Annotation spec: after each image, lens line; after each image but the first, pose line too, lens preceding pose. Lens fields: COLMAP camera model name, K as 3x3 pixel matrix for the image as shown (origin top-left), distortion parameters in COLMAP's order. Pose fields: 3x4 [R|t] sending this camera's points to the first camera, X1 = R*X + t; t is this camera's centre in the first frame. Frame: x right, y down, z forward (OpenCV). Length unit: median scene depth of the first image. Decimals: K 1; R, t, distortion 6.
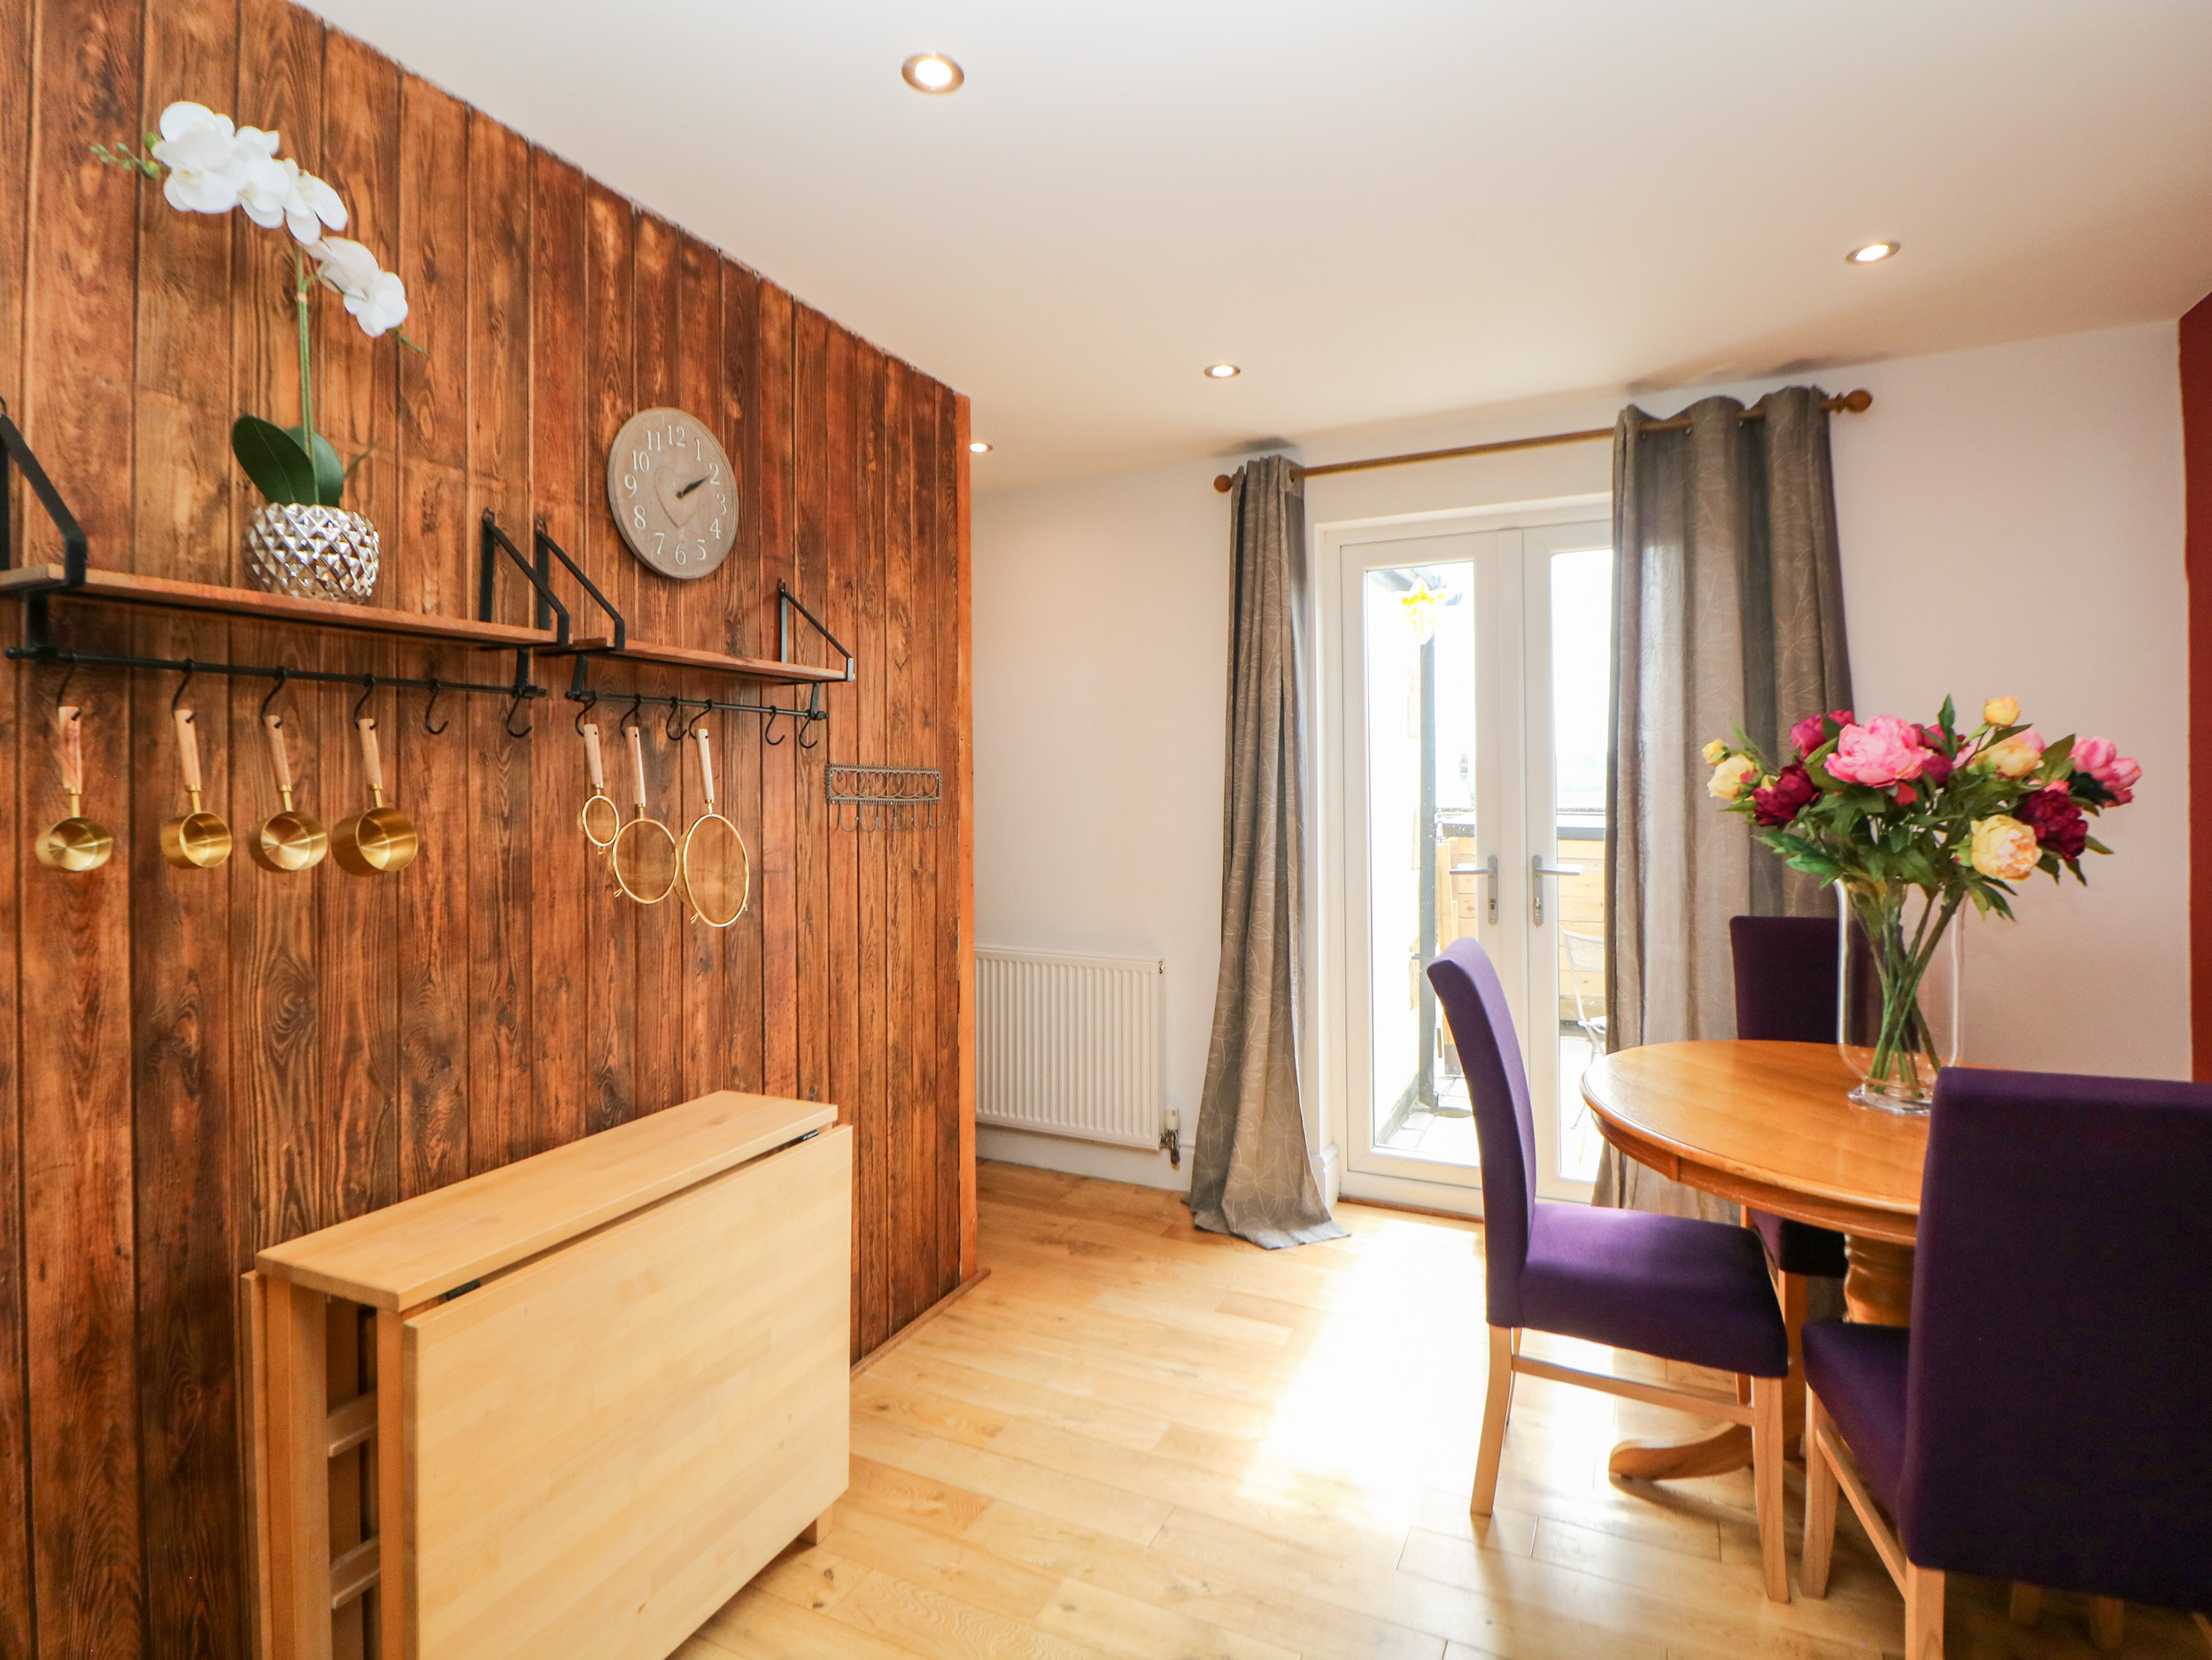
lens RADIAL K [[1149.4, 0, 1110.5], [0, 1149.4, 768.6], [0, 0, 1]] dist [0.002120, -0.014496]
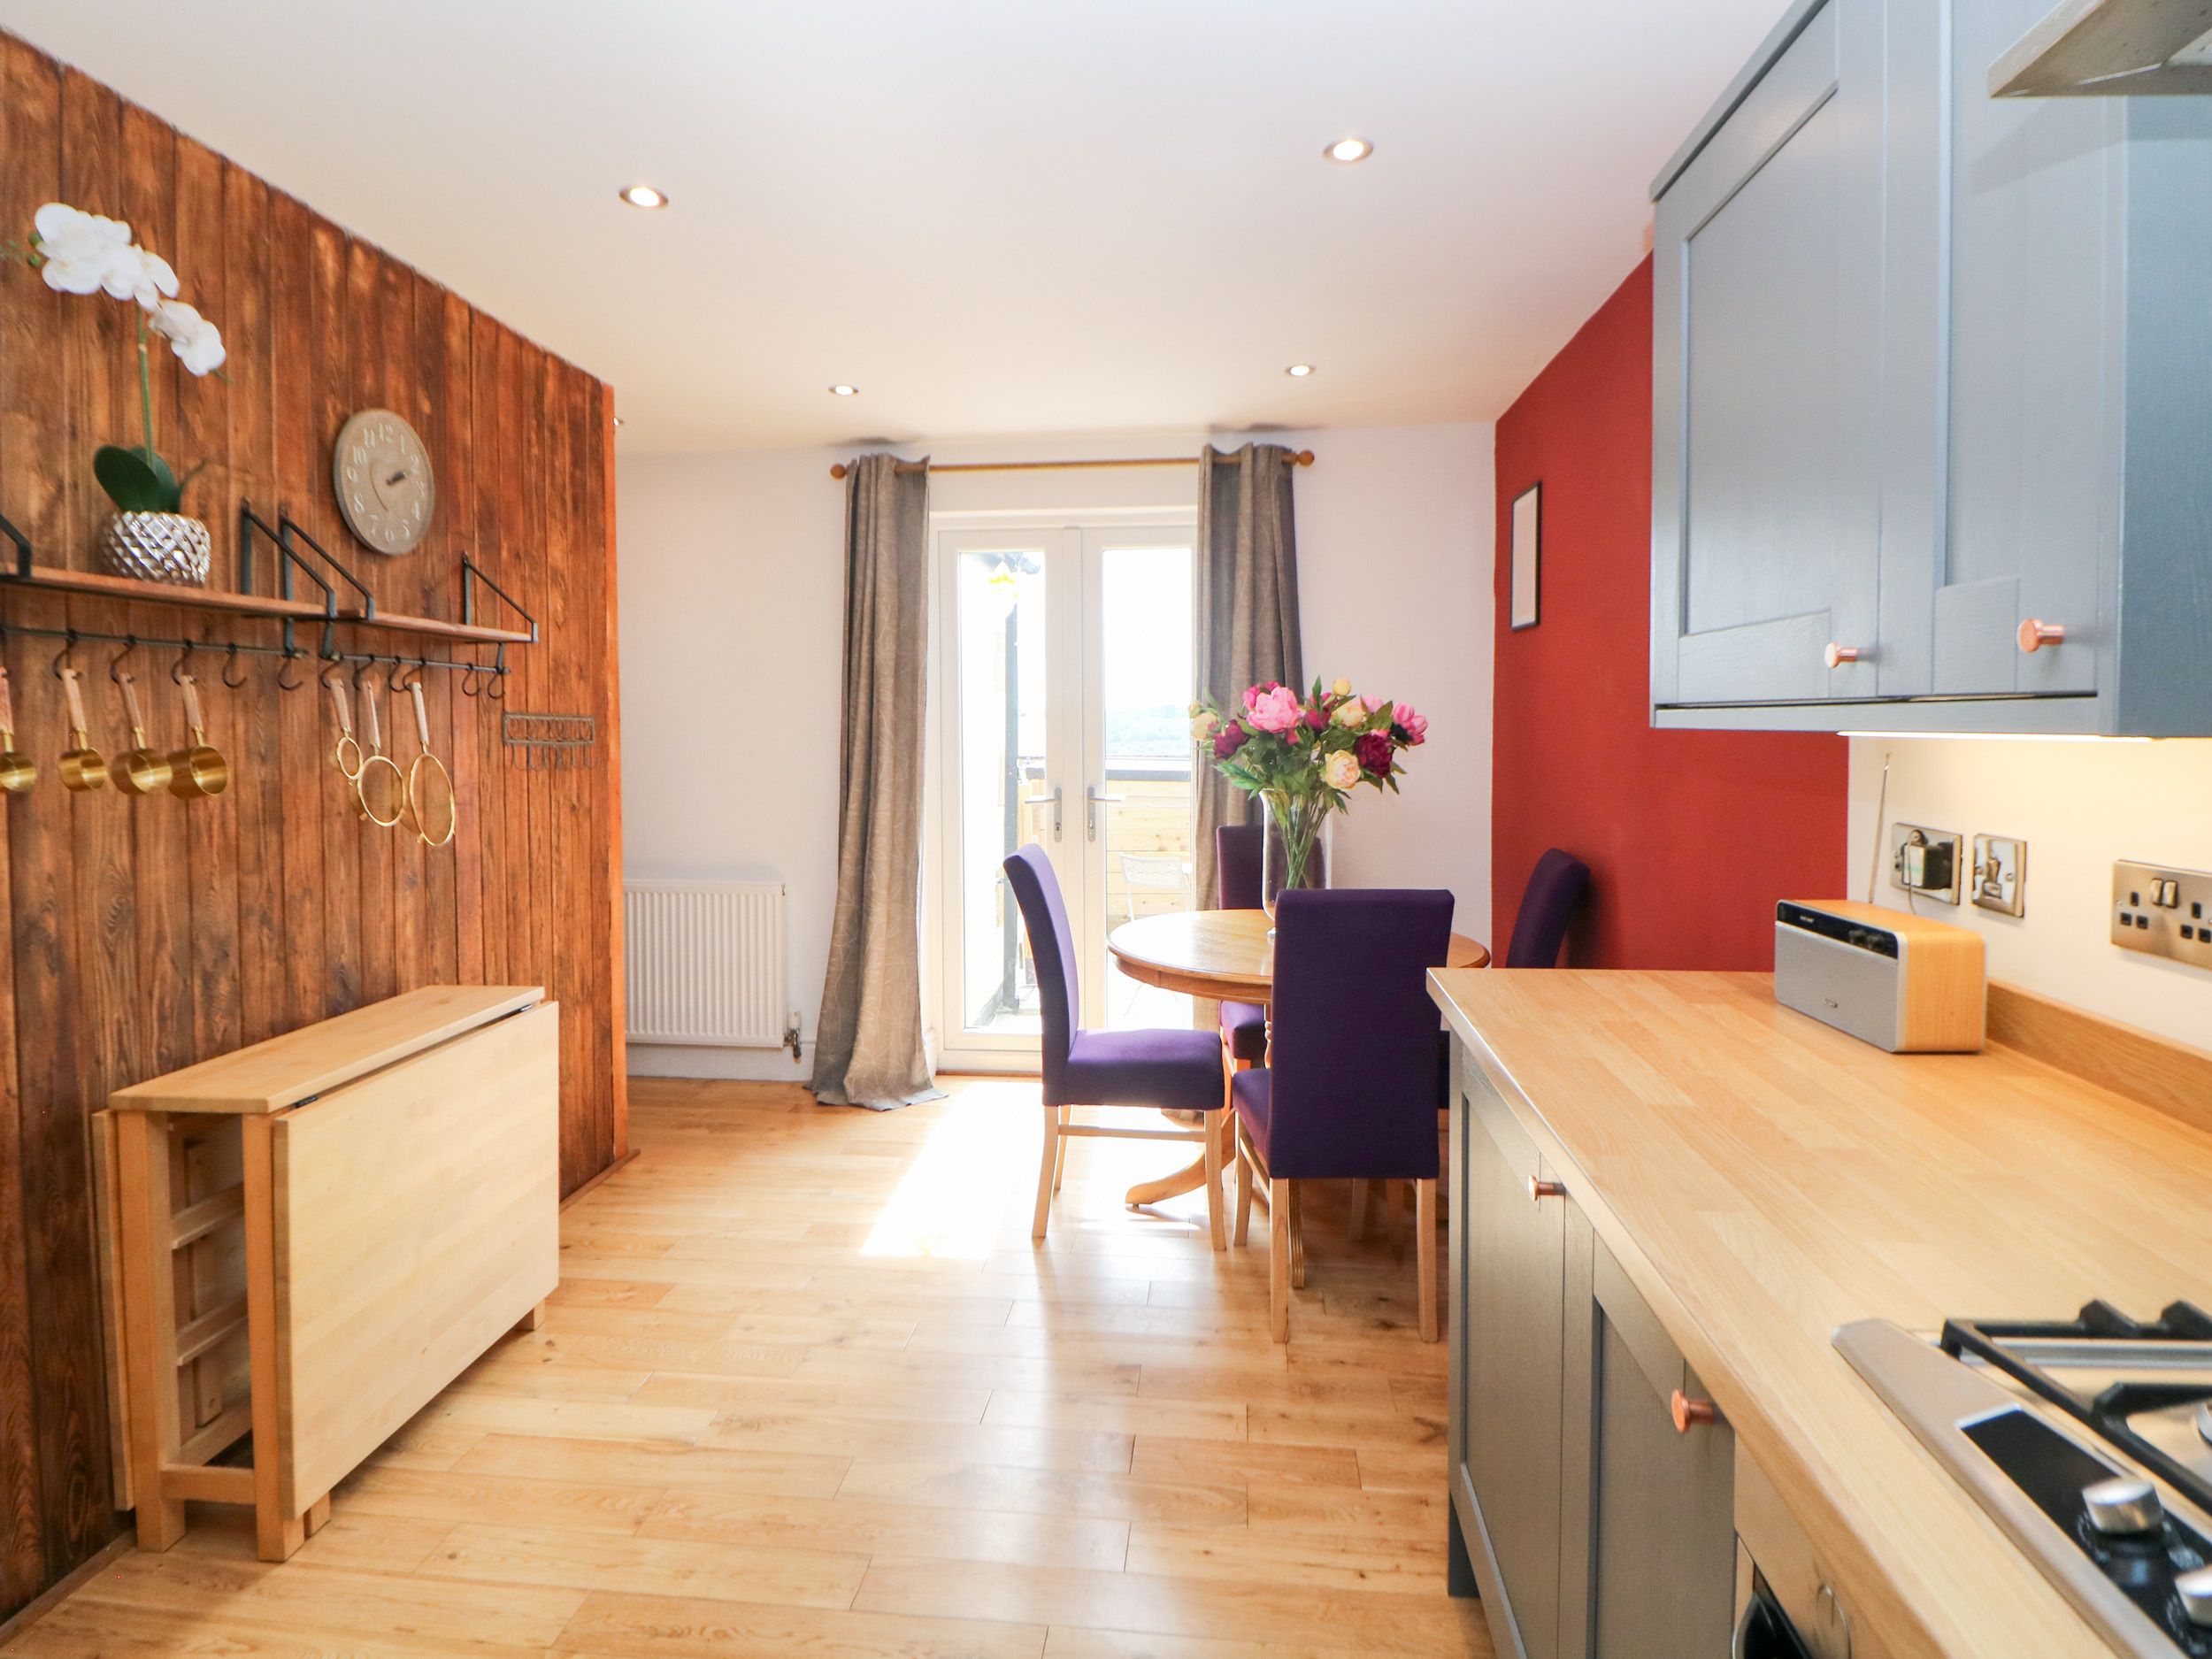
lens RADIAL K [[1149.5, 0, 1110.5], [0, 1149.5, 768.1], [0, 0, 1]] dist [0.002120, -0.014496]
pose [[0.938993, -0.007762, 0.343850, -0.087336], [-0.007506, 0.999045, 0.043052, -0.002386], [-0.343855, -0.043007, 0.938037, -0.373157]]
